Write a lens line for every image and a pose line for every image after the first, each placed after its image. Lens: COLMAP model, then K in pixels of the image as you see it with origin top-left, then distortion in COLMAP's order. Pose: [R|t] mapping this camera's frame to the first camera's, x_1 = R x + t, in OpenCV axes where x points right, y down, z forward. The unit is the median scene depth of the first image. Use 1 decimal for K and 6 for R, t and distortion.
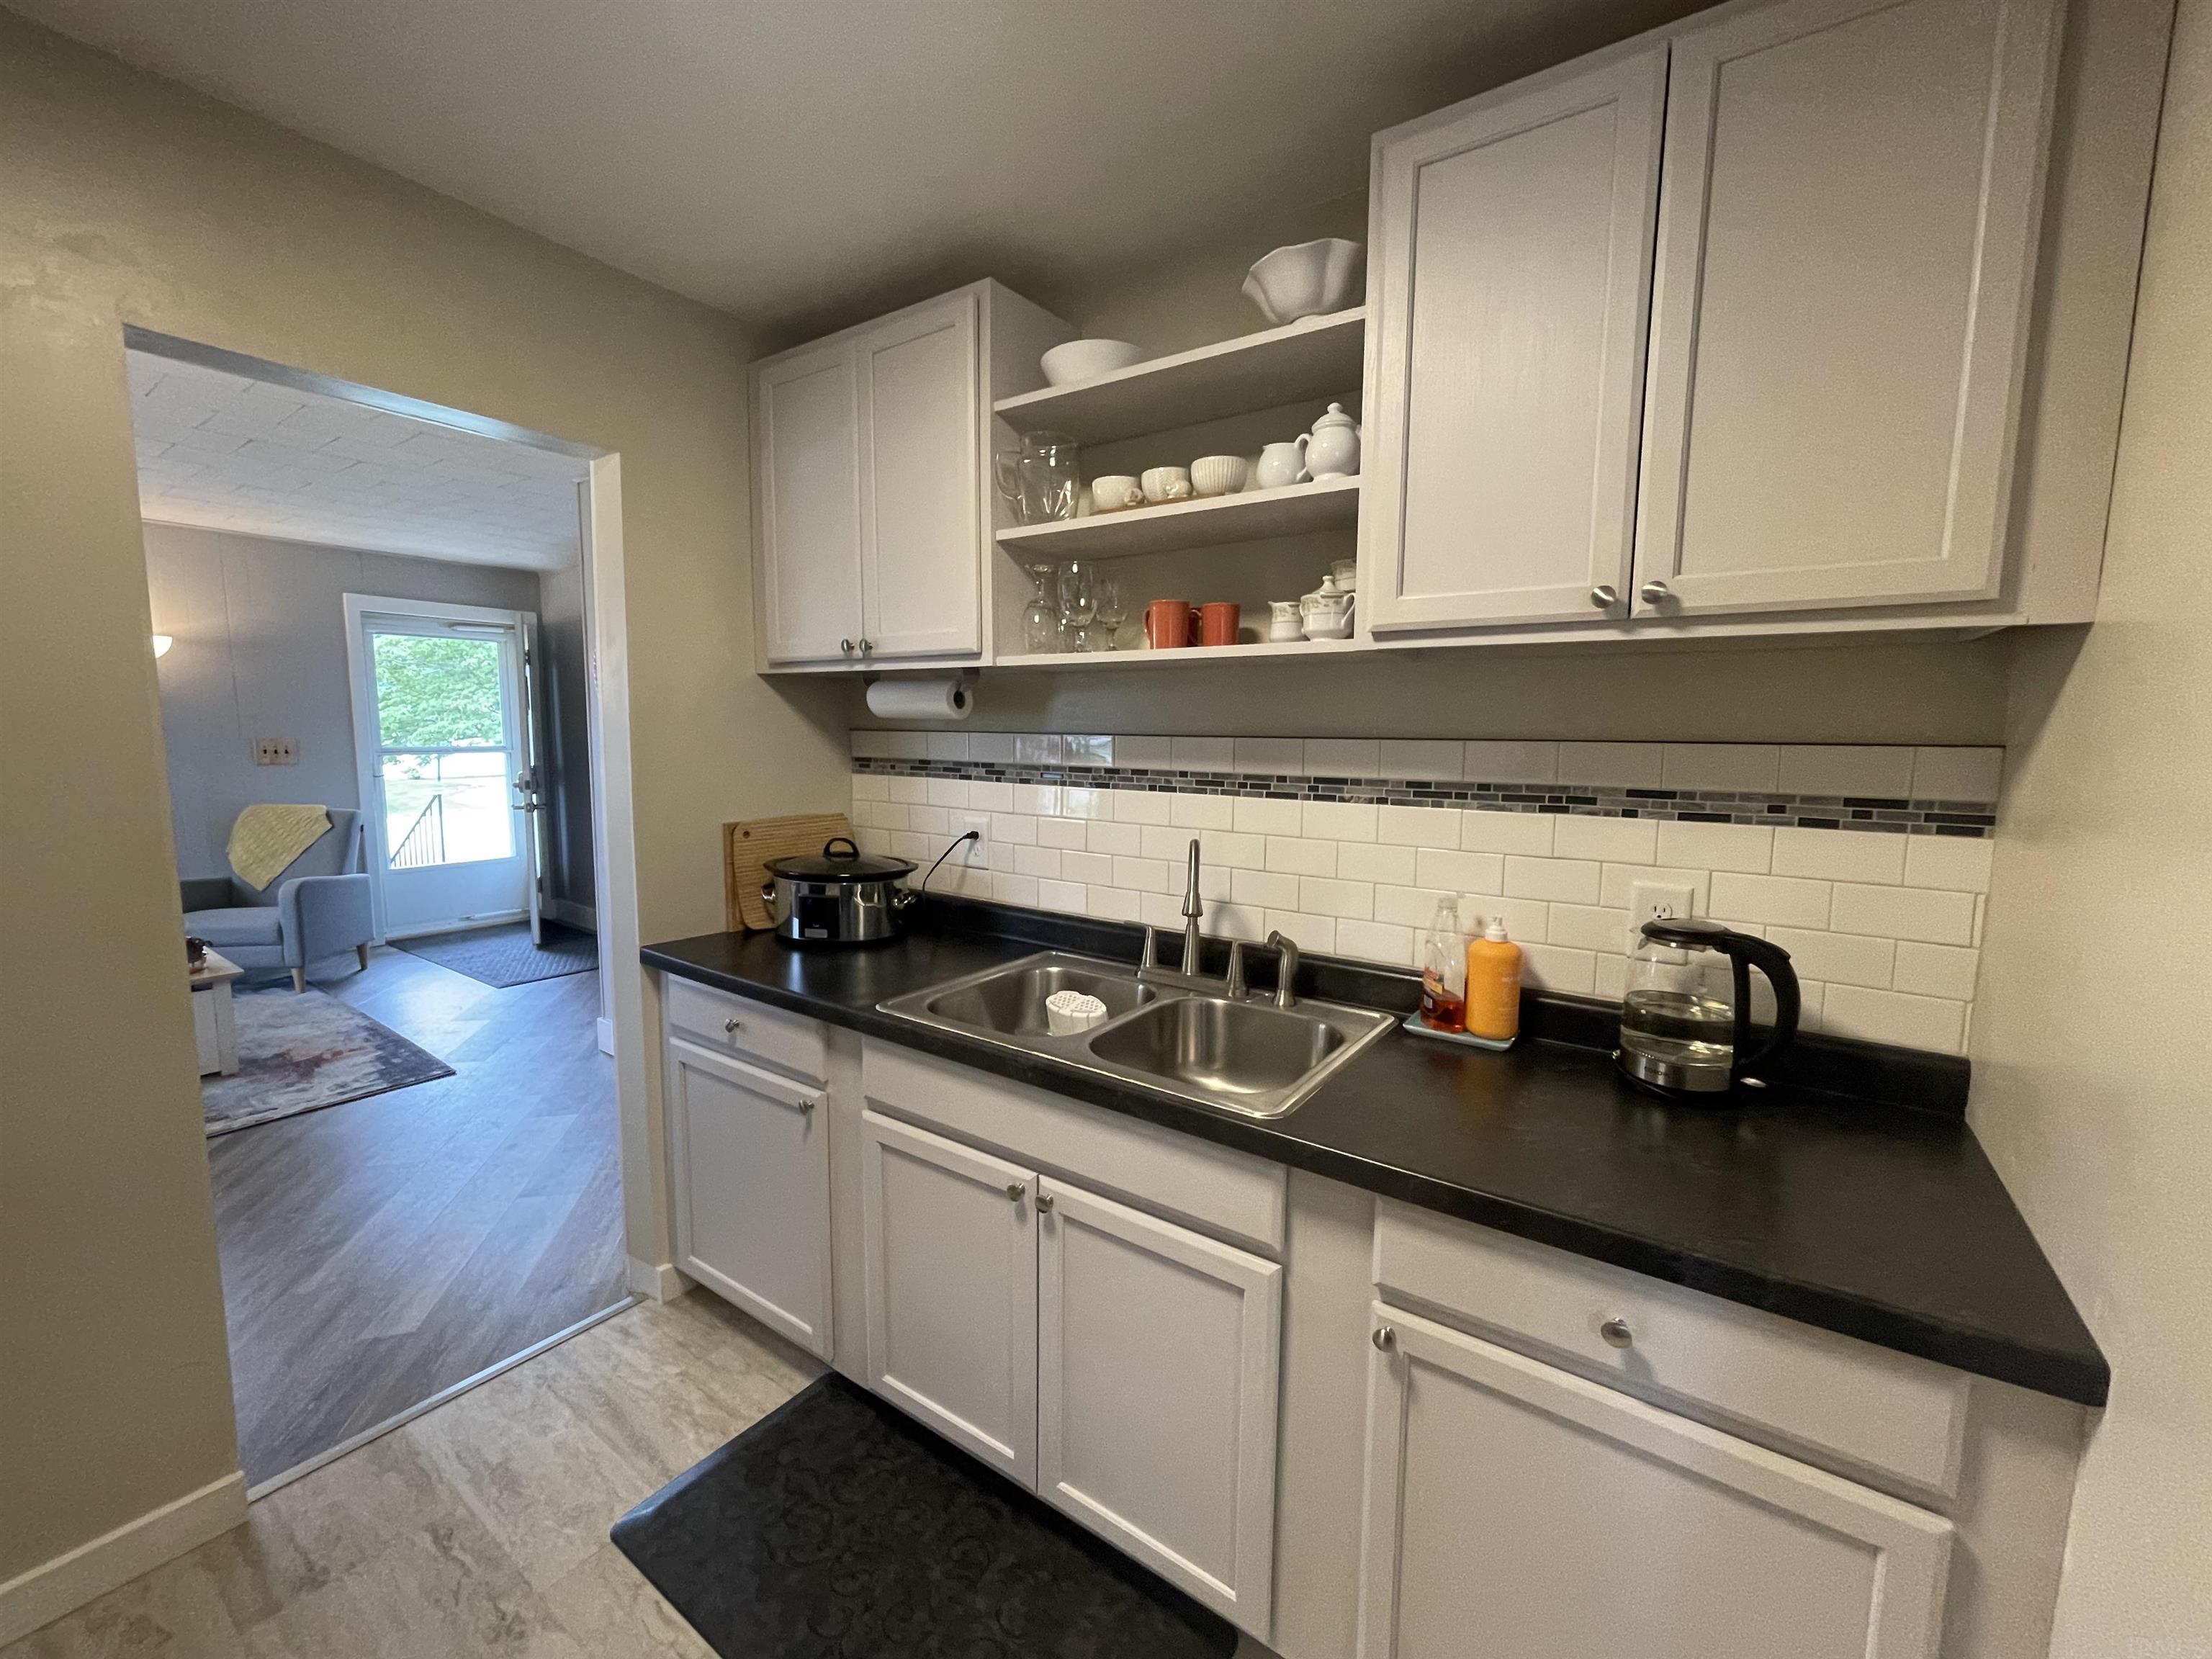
lens RADIAL K [[900.1, 0, 1104.2], [0, 900.1, 825.5], [0, 0, 1]] dist [-0.003384, 0.000468]
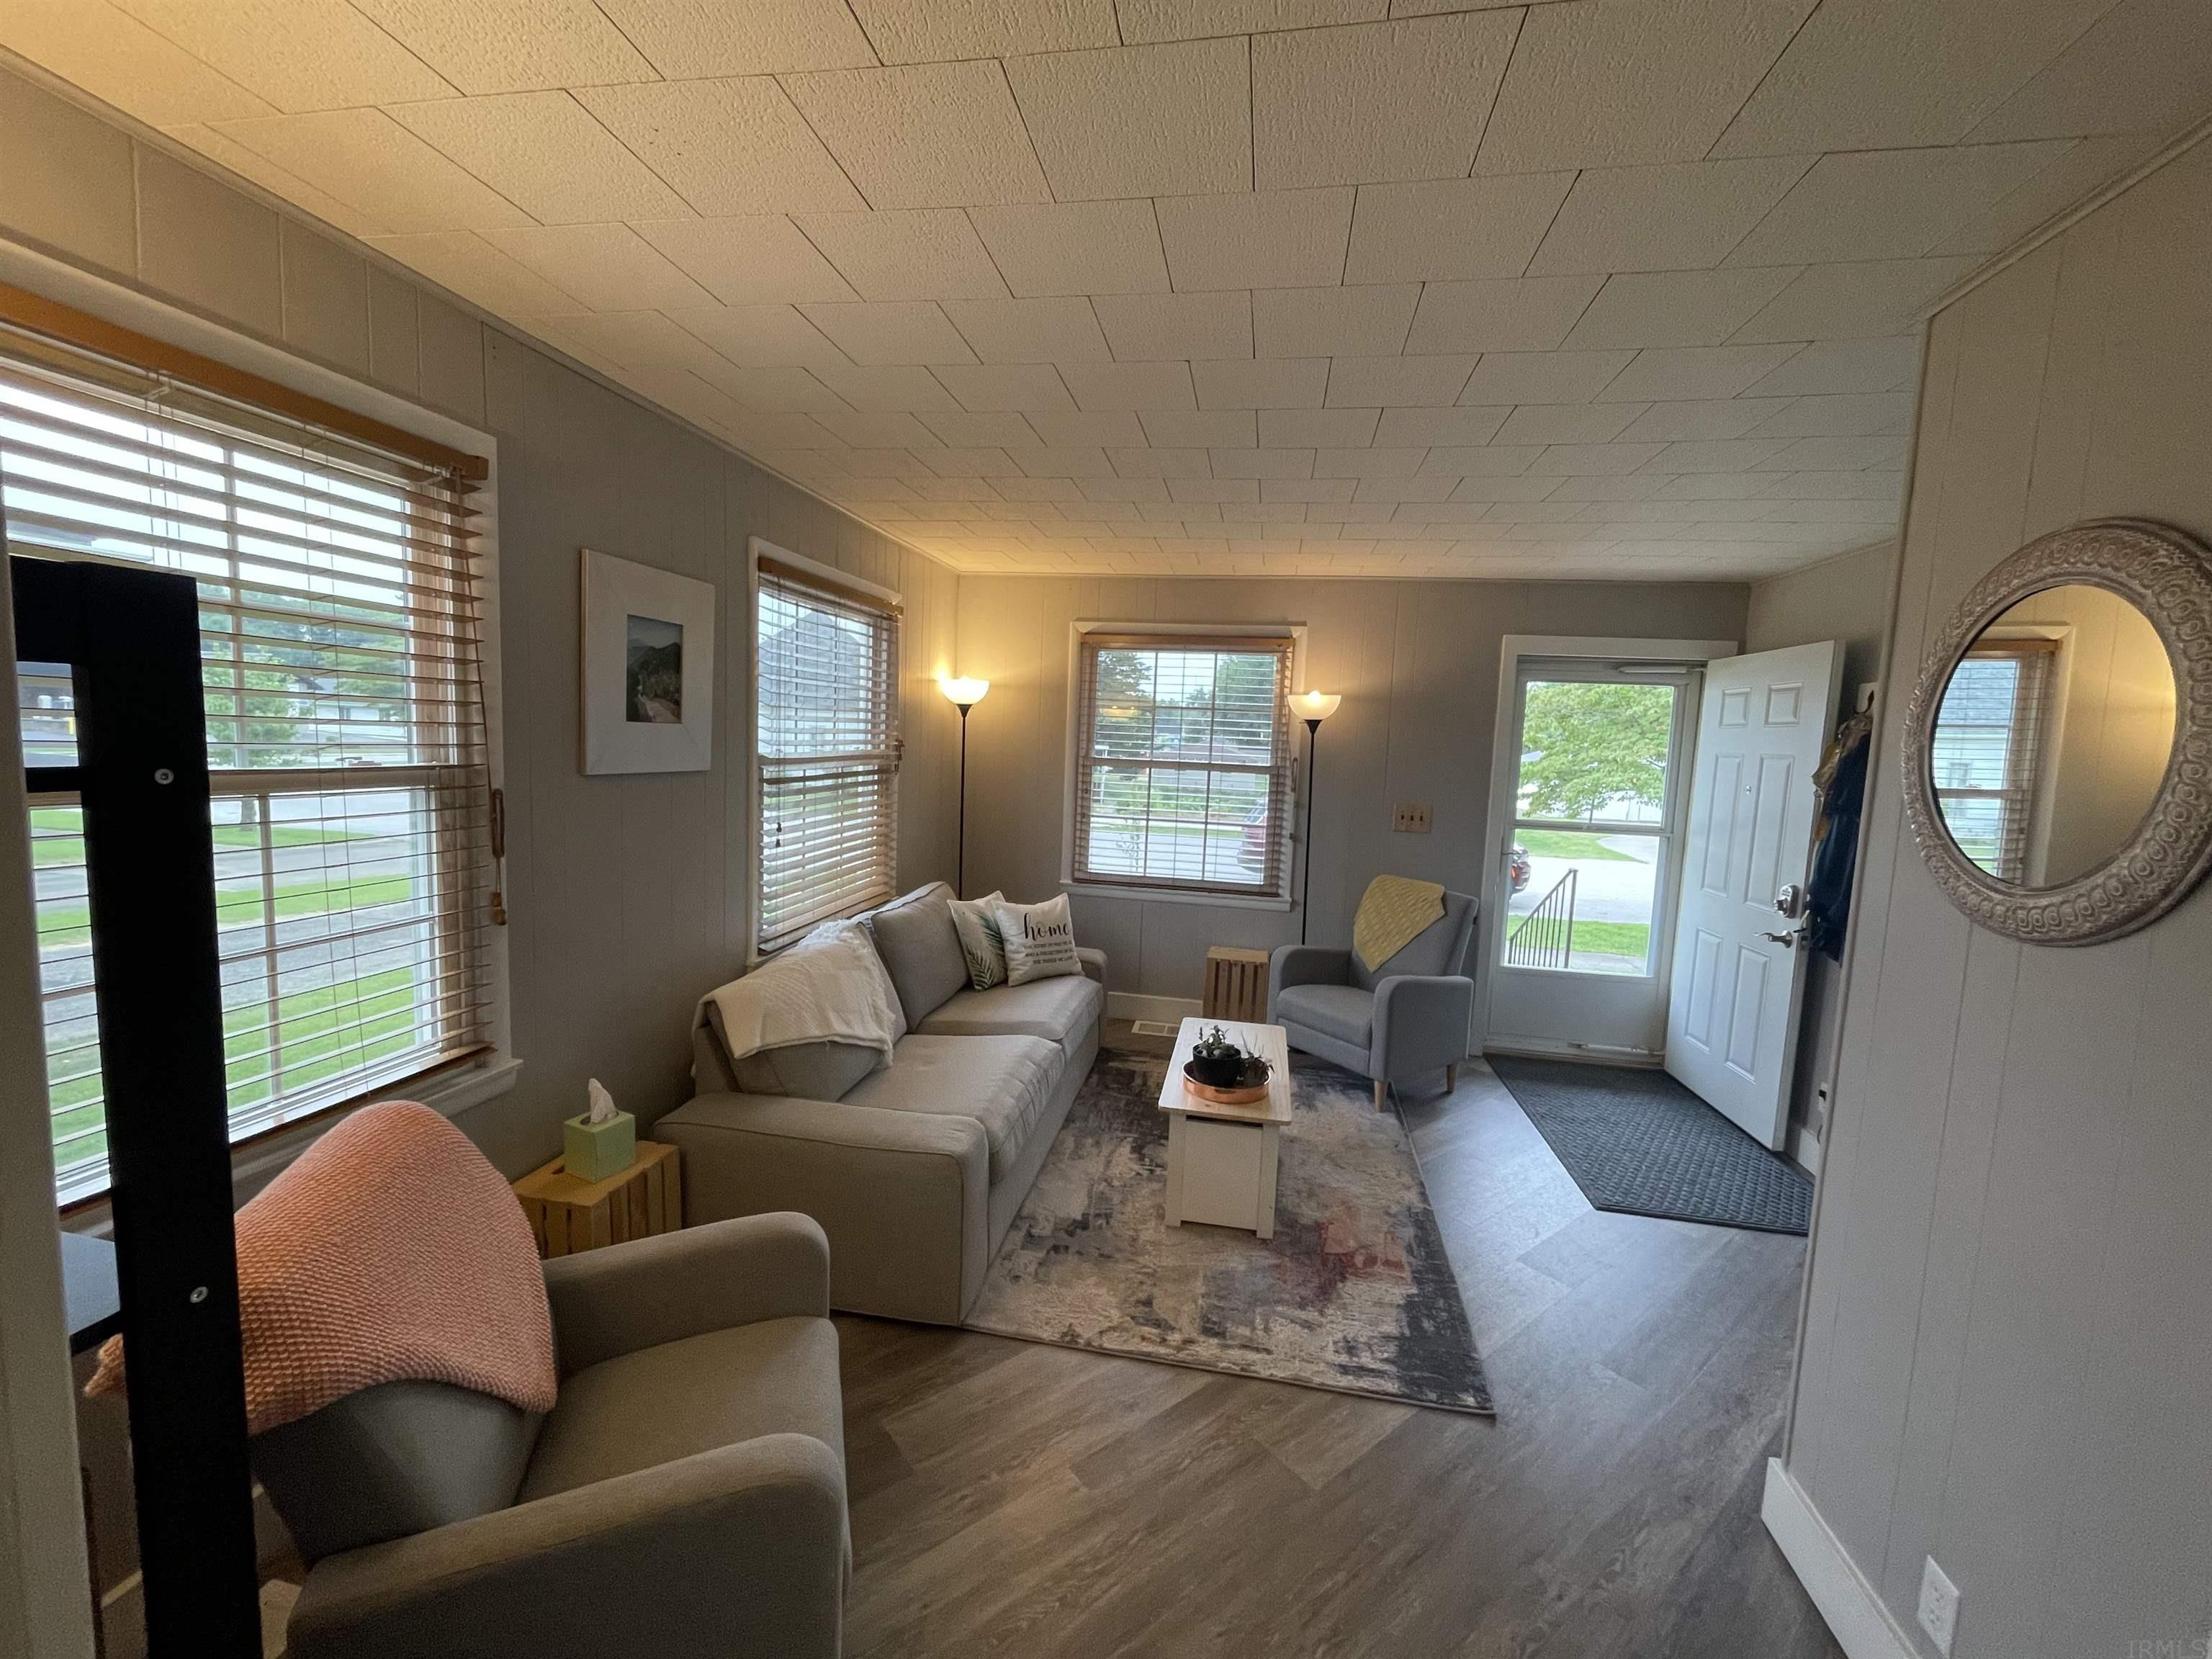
lens RADIAL K [[900.1, 0, 1094.0], [0, 900.1, 829.7], [0, 0, 1]] dist [-0.003384, 0.000468]
pose [[0.412133, 0.099884, -0.905632, -0.305813], [-0.139382, 0.989185, 0.045669, -0.086669], [0.900399, 0.107407, 0.421597, 0.430212]]
